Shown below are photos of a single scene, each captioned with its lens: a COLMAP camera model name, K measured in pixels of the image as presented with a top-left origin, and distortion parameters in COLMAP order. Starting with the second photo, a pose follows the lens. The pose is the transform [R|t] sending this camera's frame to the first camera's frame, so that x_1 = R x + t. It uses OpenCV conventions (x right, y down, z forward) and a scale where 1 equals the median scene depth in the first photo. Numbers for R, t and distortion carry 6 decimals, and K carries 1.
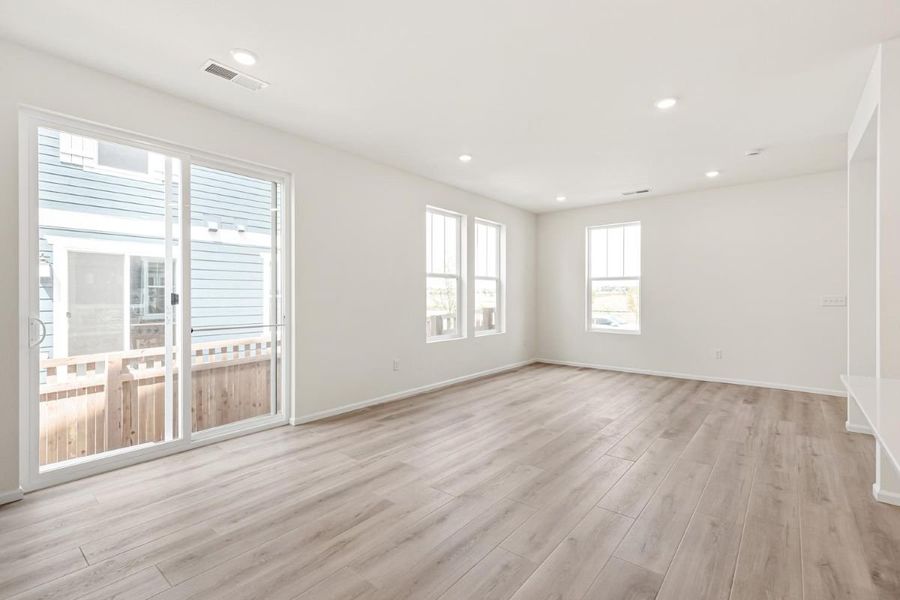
lens RADIAL K [[414.4, 0, 450.2], [0, 414.4, 294.6], [0, 0, 1]] dist [0.008257, 0.000898]
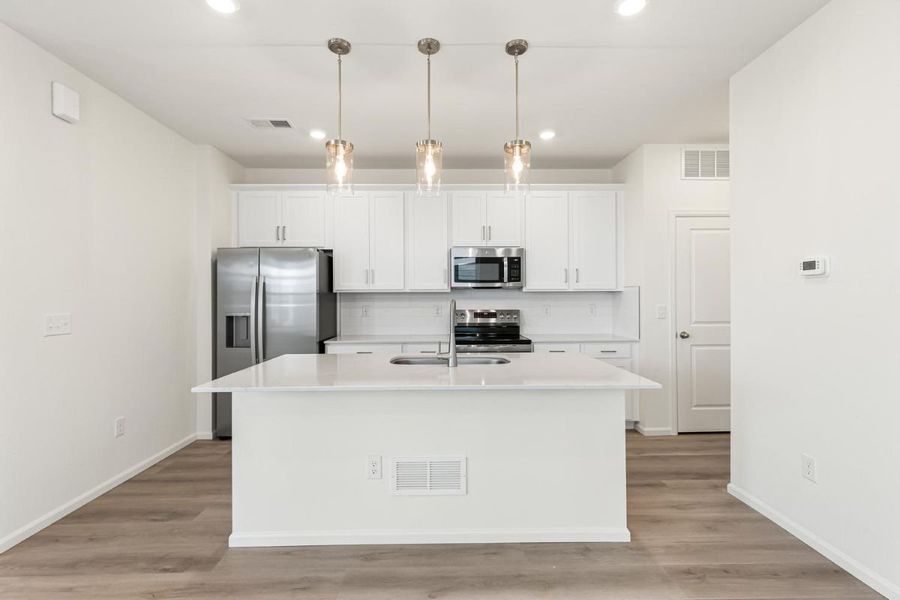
lens RADIAL K [[414.4, 0, 453.4], [0, 414.4, 296.4], [0, 0, 1]] dist [0.008257, 0.000898]
pose [[-0.644757, 0.005663, 0.764366, -0.094480], [0.004247, 0.999984, -0.003827, -0.011827], [-0.764376, 0.000779, -0.644771, 0.352854]]
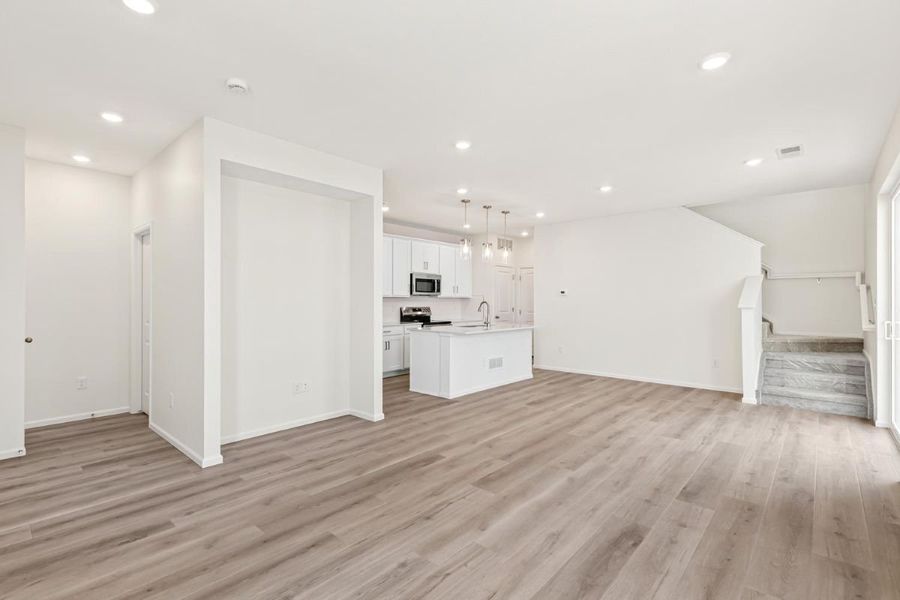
lens RADIAL K [[414.4, 0, 449.6], [0, 414.4, 300.8], [0, 0, 1]] dist [0.008257, 0.000898]
pose [[-0.998857, -0.000267, 0.047805, 0.273108], [-0.000225, 1.000000, 0.000883, -0.011583], [-0.047805, 0.000872, -0.998856, 1.188916]]
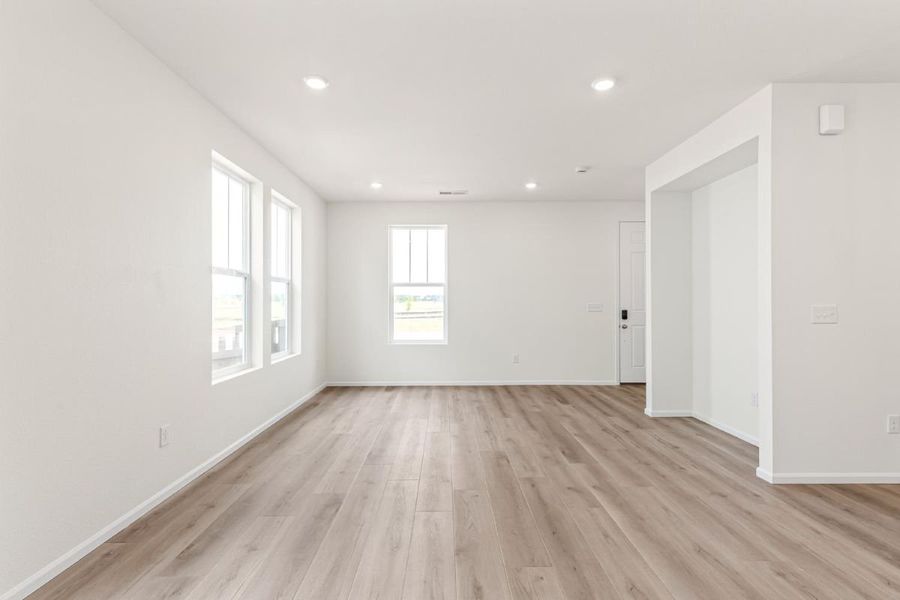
lens RADIAL K [[414.4, 0, 453.6], [0, 414.4, 304.9], [0, 0, 1]] dist [0.008257, 0.000898]
pose [[0.761476, -0.004000, 0.648181, -0.159761], [0.000026, 0.999981, 0.006140, -0.000689], [-0.648193, -0.004658, 0.761462, 0.296181]]
